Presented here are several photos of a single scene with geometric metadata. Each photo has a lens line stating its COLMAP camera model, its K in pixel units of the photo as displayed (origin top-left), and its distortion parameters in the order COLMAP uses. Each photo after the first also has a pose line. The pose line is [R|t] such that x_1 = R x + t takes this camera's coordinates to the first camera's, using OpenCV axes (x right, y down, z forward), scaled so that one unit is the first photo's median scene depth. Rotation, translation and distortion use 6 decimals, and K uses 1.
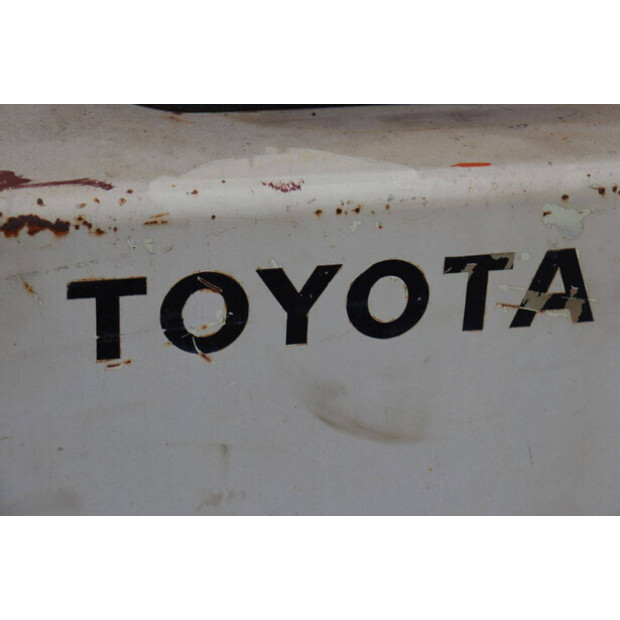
lens RADIAL K [[1422.3, 0, 312.7], [0, 1422.3, 307.7], [0, 0, 1]] dist [0.308213, 0.000000]
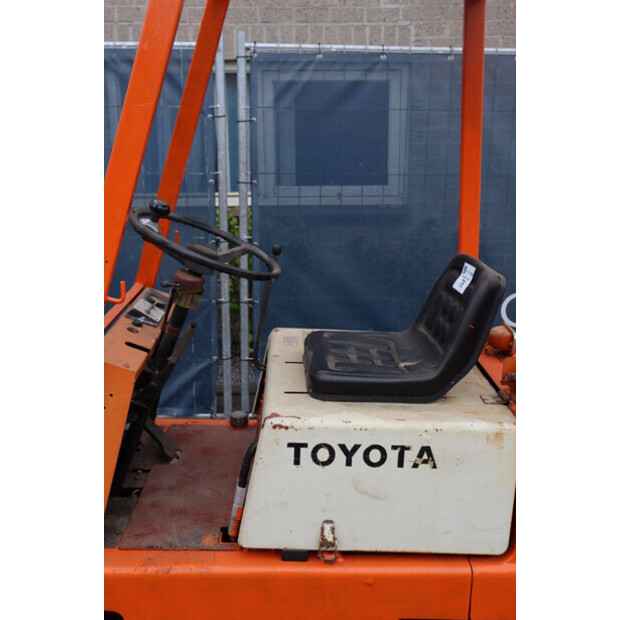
lens RADIAL K [[676.0, 0, 306.9], [0, 676.0, 311.0], [0, 0, 1]] dist [-0.008006, 0.000000]
pose [[0.972393, 0.030162, -0.231391, 0.270812], [-0.092448, 0.960265, -0.263332, 0.108626], [0.214254, 0.277454, 0.936544, -0.736695]]
